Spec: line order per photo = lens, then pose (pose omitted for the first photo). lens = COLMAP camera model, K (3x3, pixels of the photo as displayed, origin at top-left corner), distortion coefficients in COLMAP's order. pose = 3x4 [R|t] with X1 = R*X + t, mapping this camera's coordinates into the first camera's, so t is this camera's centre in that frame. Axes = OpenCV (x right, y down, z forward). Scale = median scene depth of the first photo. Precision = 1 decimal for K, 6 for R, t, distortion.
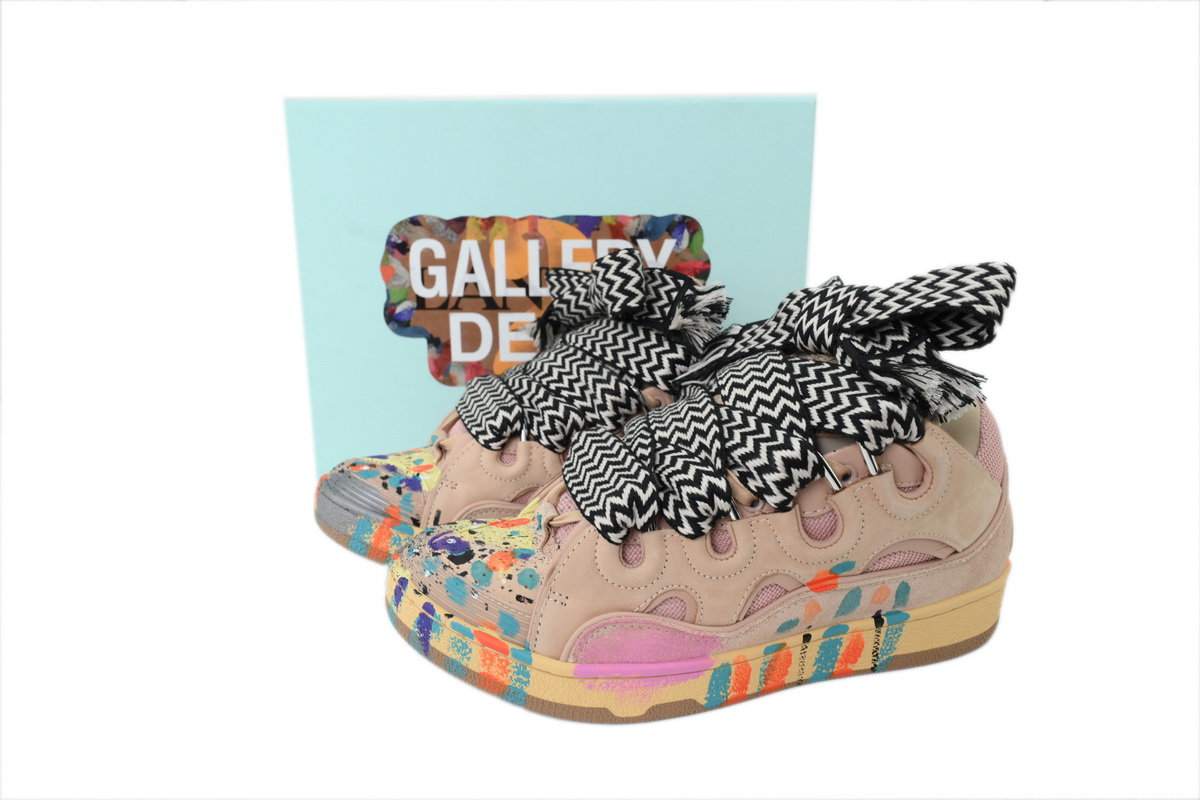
lens RADIAL K [[825.5, 0, 600.0], [0, 825.5, 400.0], [0, 0, 1]] dist [0.030746, 0.002074]
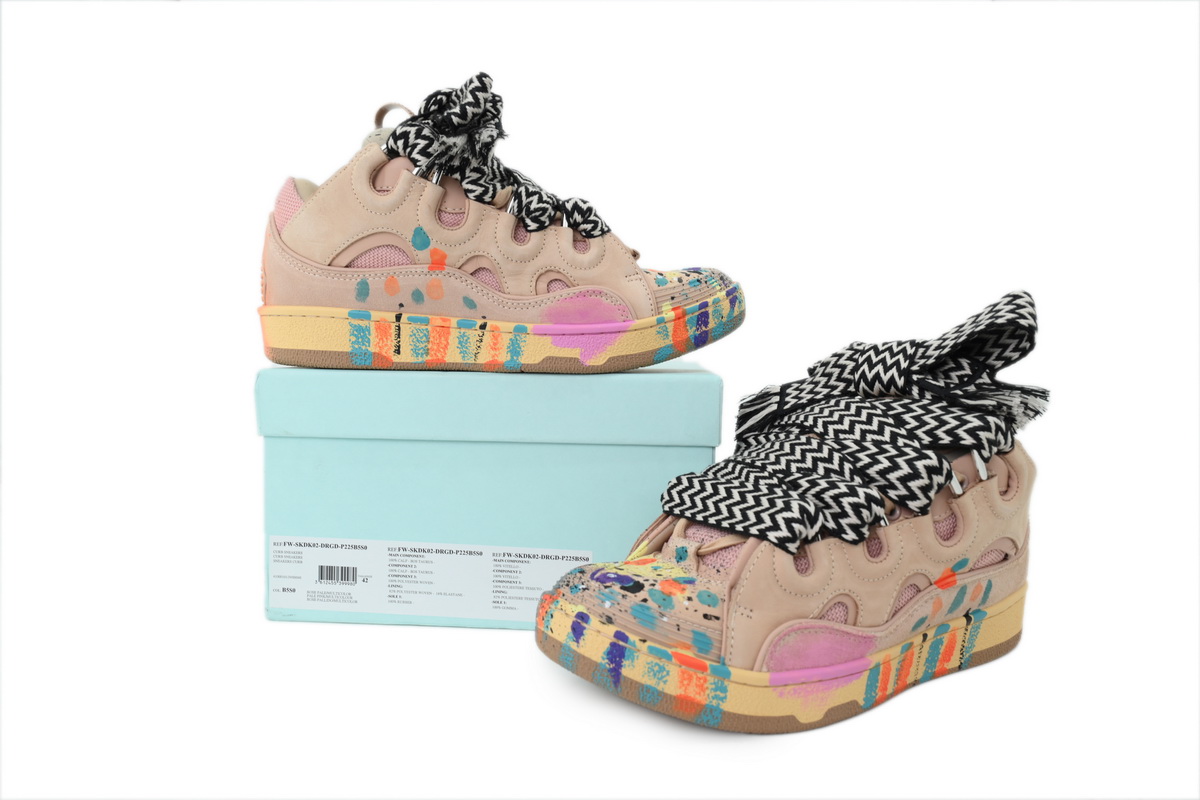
lens RADIAL K [[825.5, 0, 600.0], [0, 825.5, 400.0], [0, 0, 1]] dist [0.030746, 0.002074]
pose [[0.953923, -0.009785, 0.299892, -0.542146], [0.061536, 0.984604, -0.163612, 0.134037], [-0.293674, 0.174528, 0.939838, 0.006812]]
